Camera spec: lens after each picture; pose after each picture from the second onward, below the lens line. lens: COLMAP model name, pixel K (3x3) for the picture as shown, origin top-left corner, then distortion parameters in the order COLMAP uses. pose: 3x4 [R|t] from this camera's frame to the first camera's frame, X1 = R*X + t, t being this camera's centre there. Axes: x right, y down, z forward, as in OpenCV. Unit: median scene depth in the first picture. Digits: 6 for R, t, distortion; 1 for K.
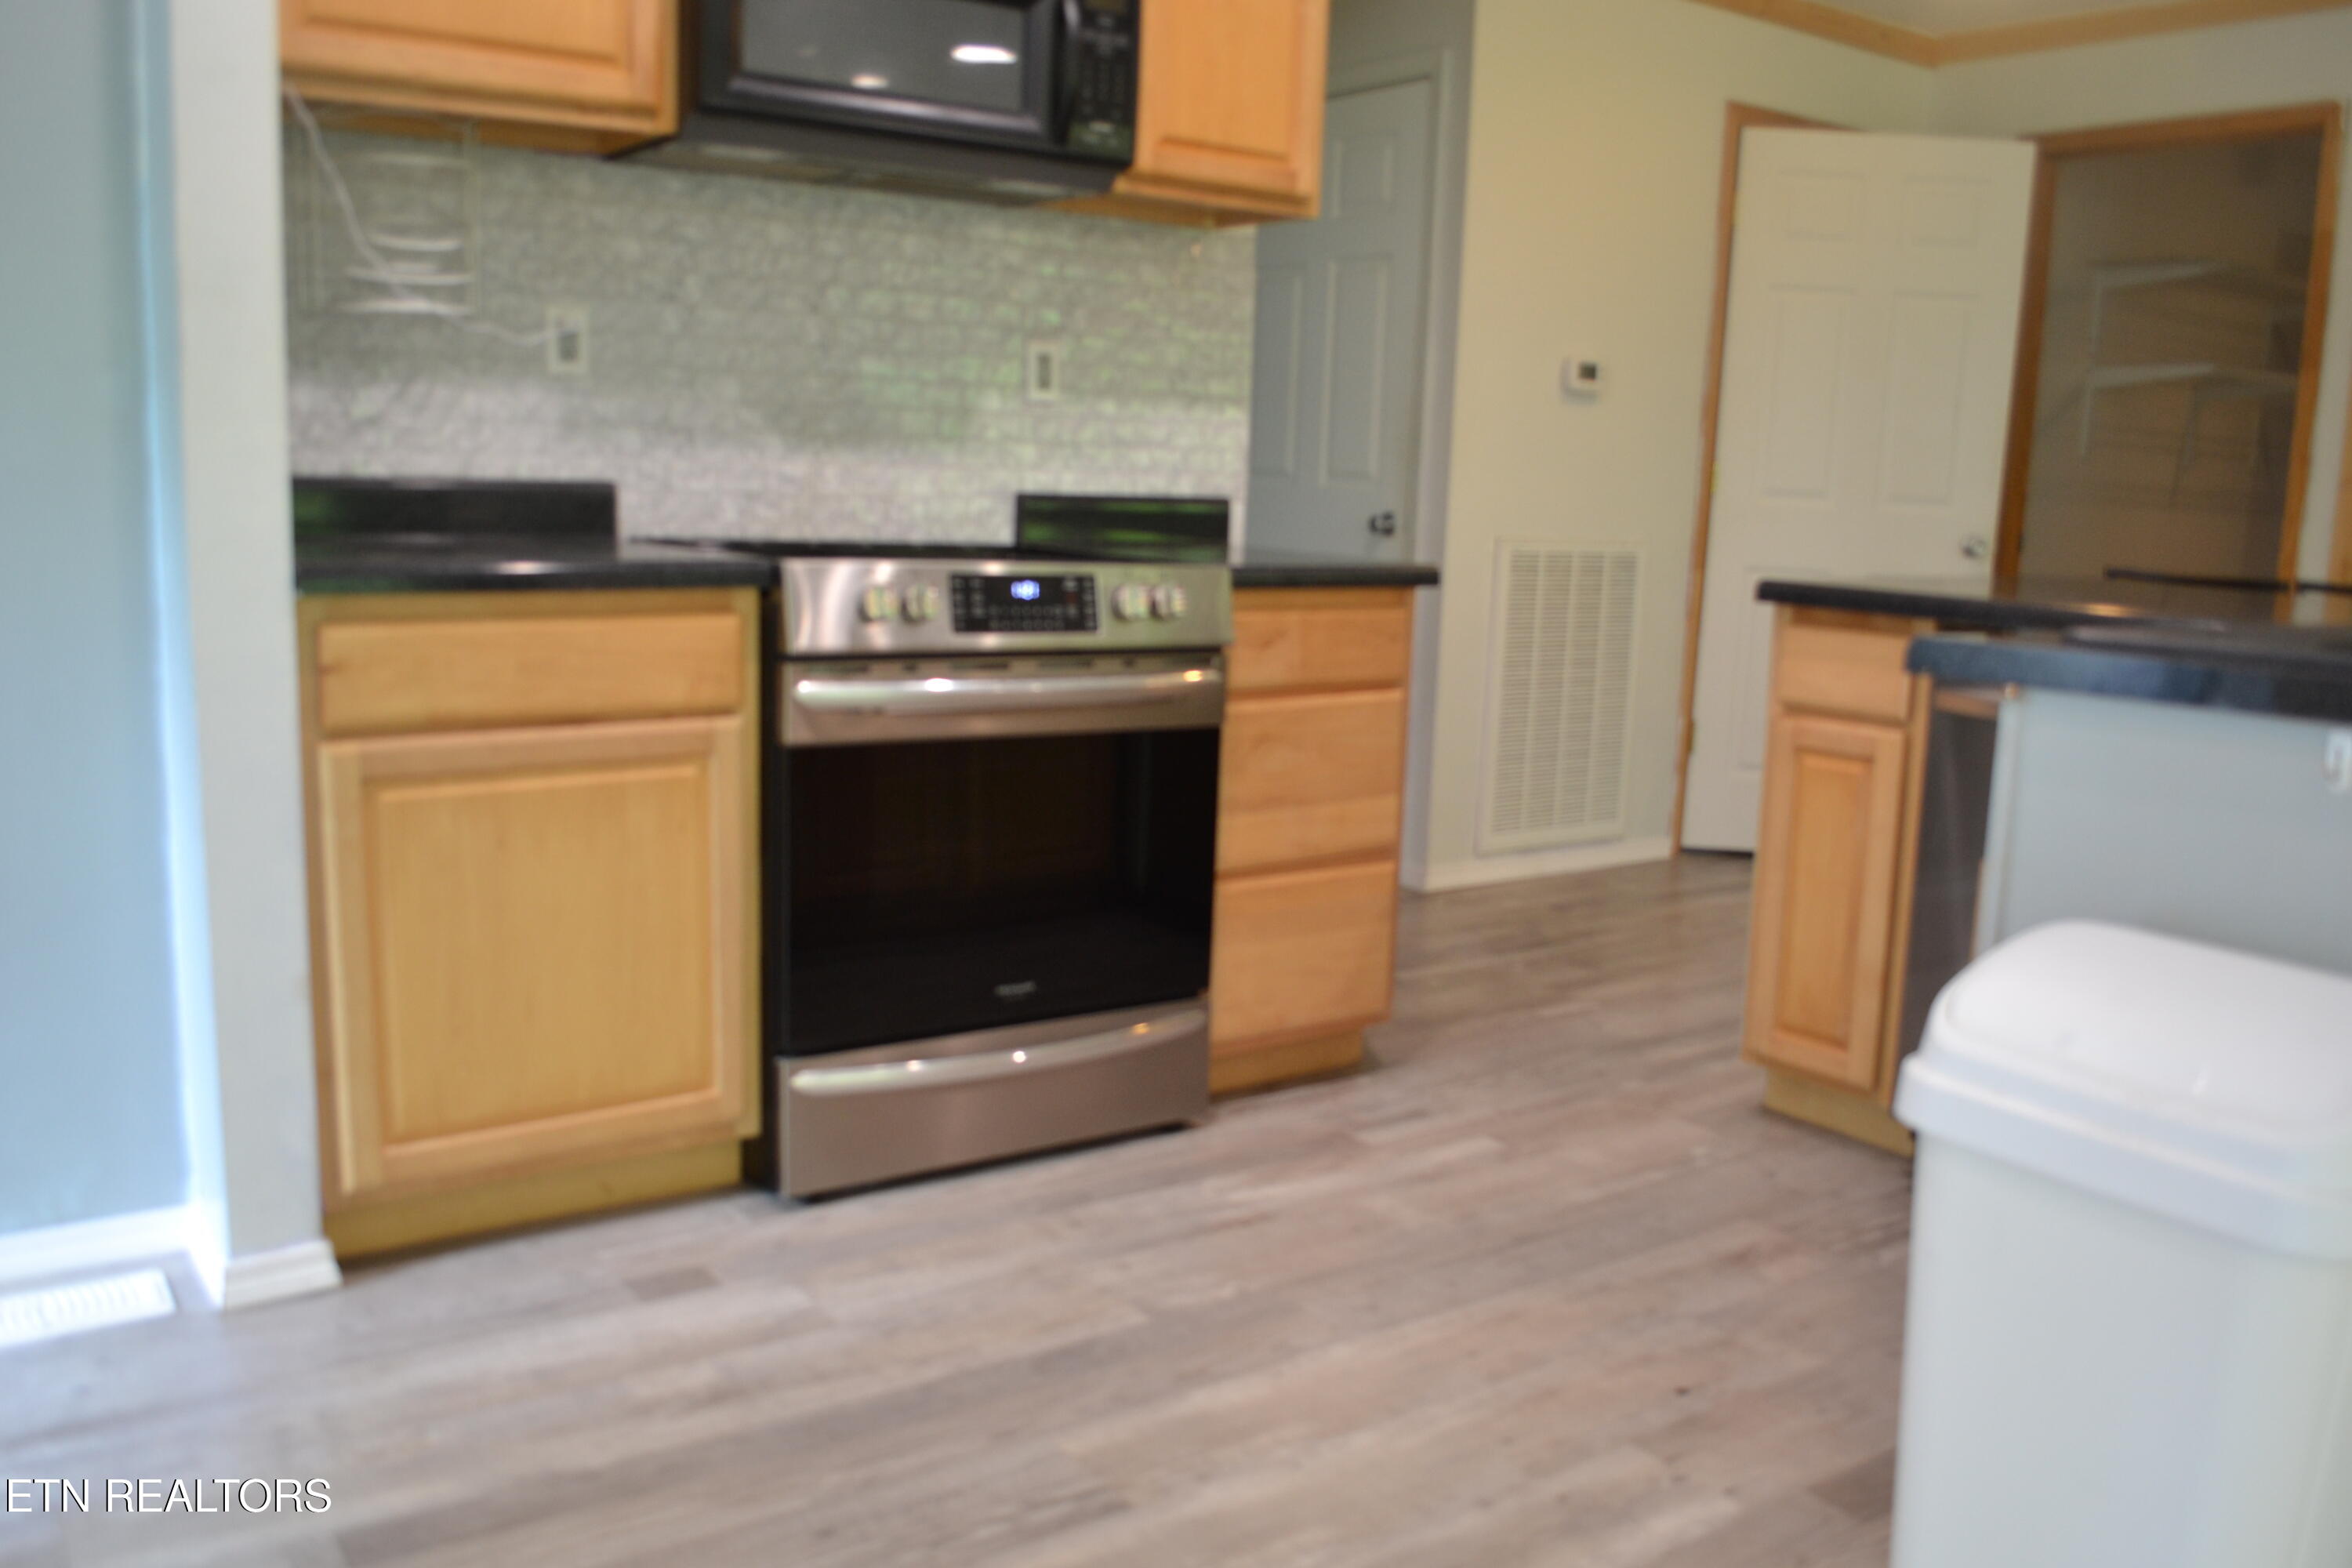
lens RADIAL K [[1897.4, 0, 1168.2], [0, 1897.4, 784.5], [0, 0, 1]] dist [-0.082720, 0.006299]
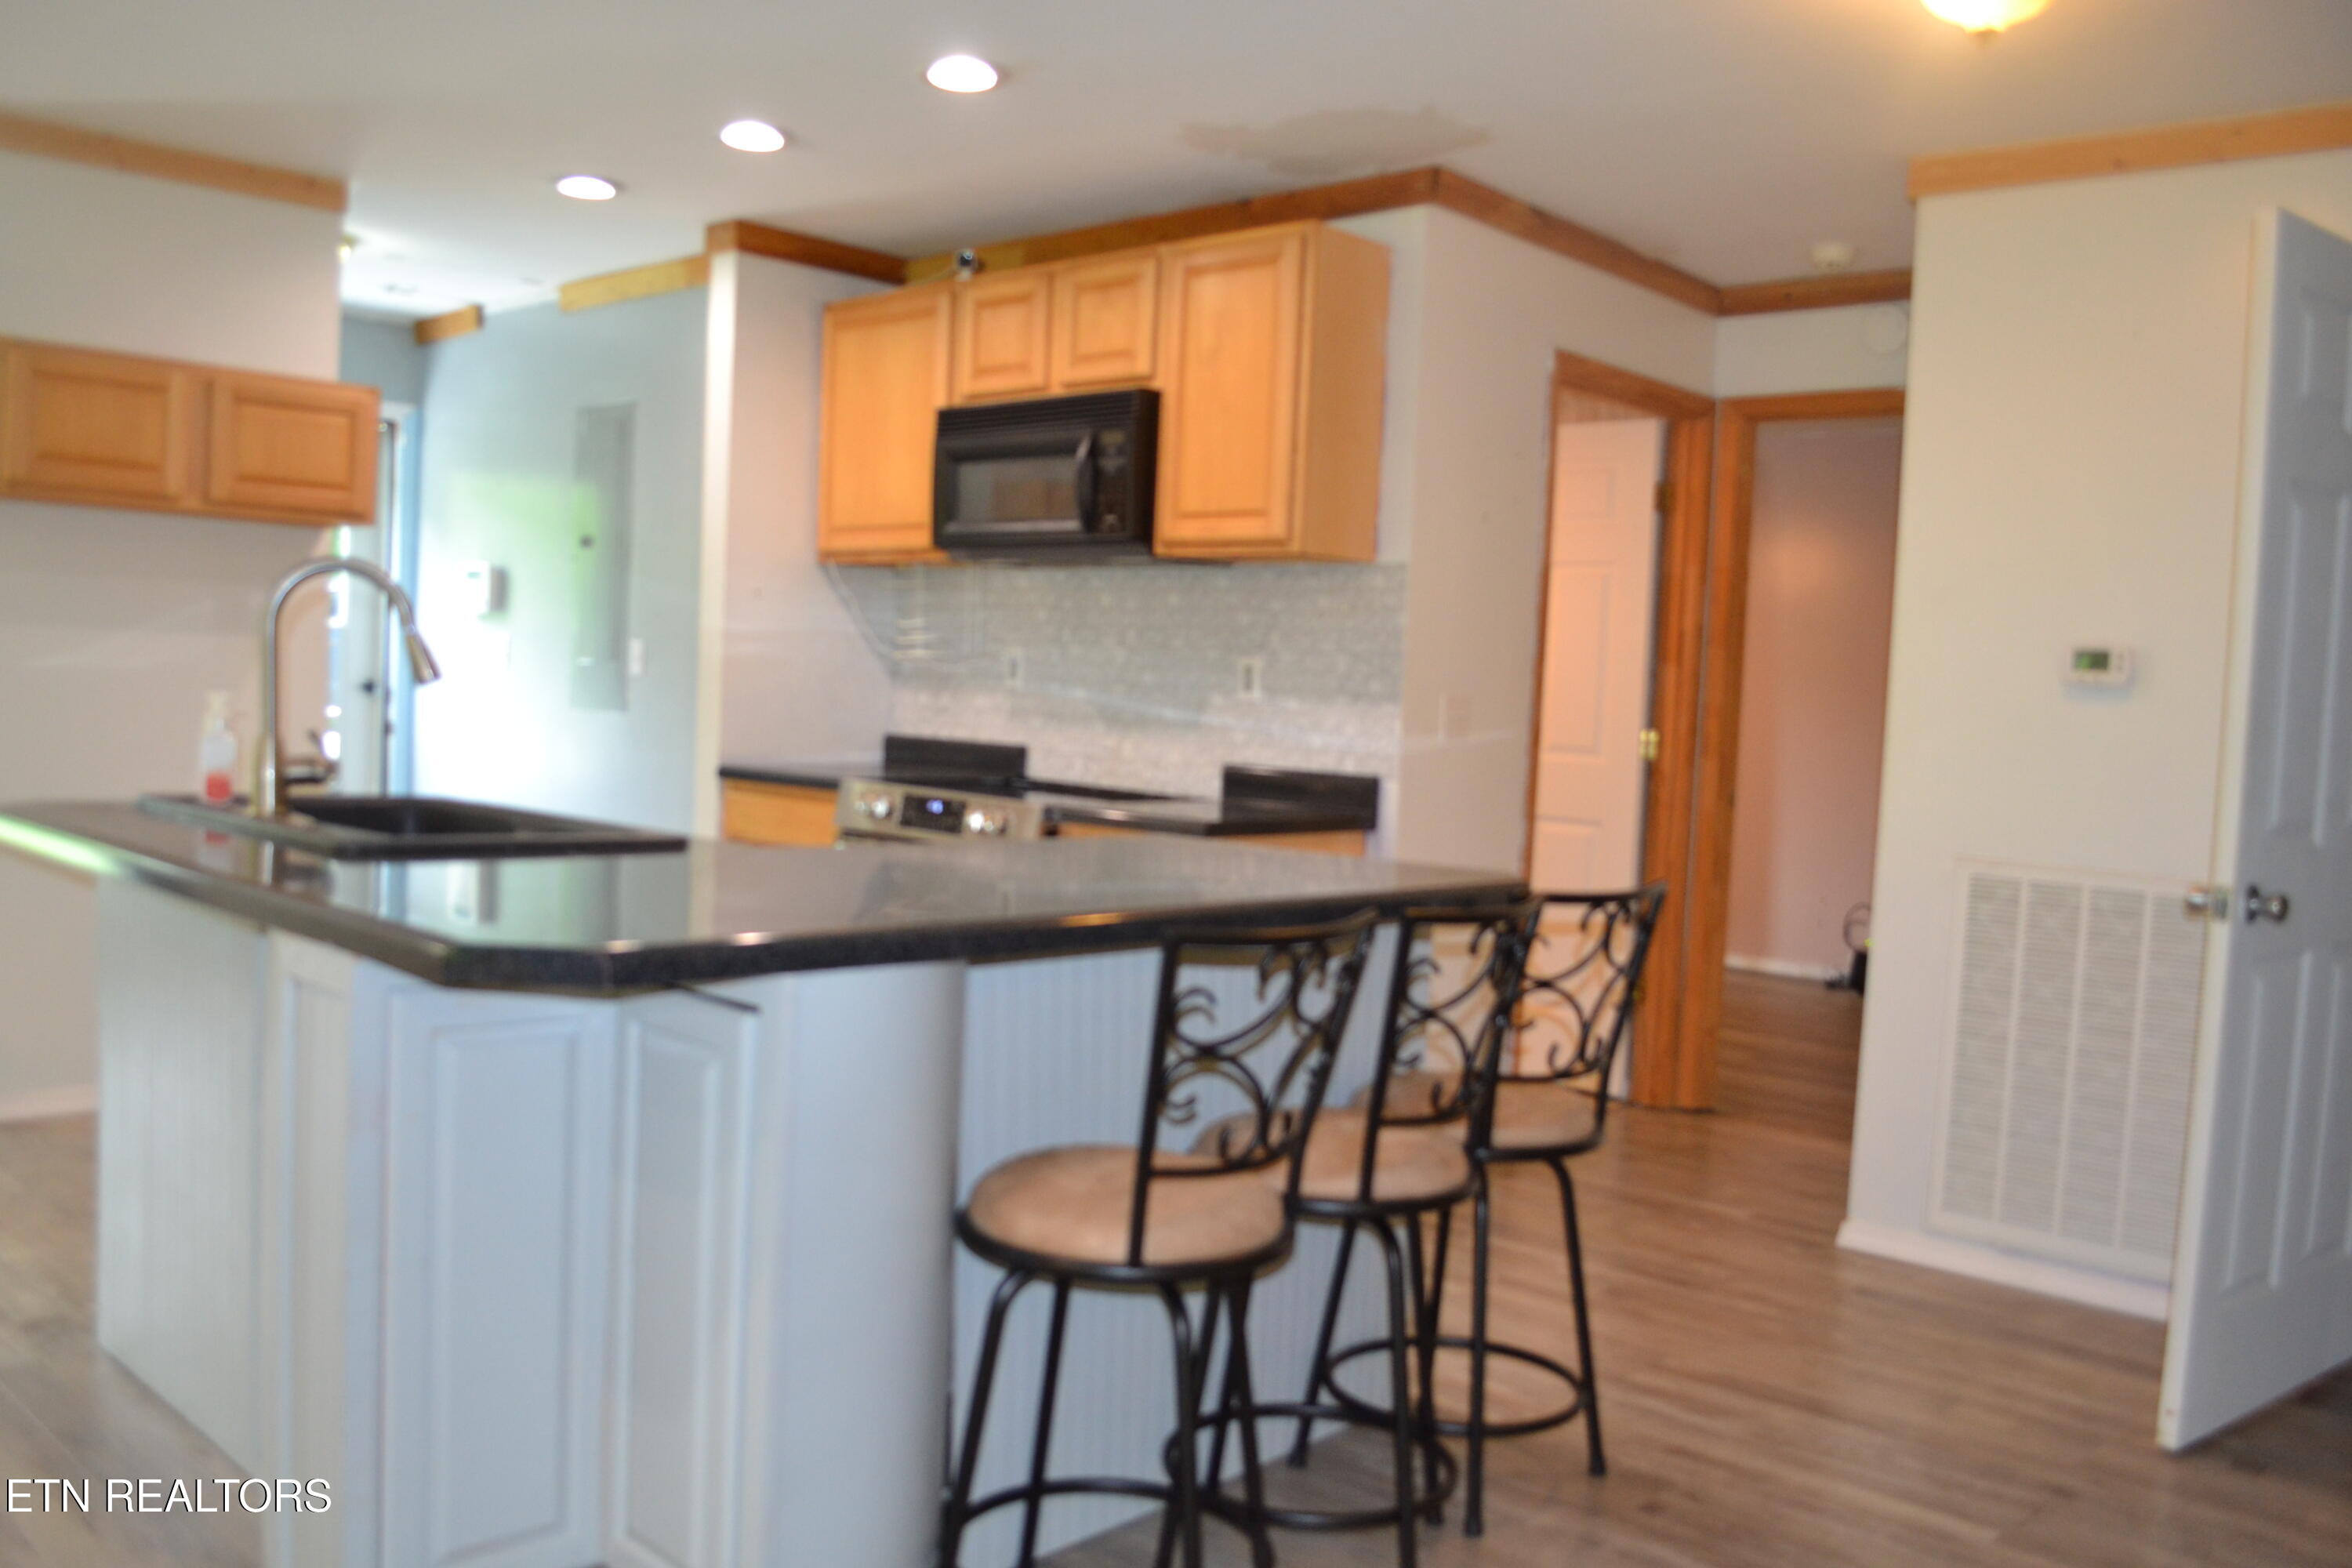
lens RADIAL K [[1897.4, 0, 1172.0], [0, 1897.4, 795.4], [0, 0, 1]] dist [-0.082720, 0.006299]
pose [[0.205073, 0.034810, -0.978128, 1.288413], [-0.199862, 0.979799, -0.007033, -0.113398], [0.958123, 0.196933, 0.207887, 0.674372]]
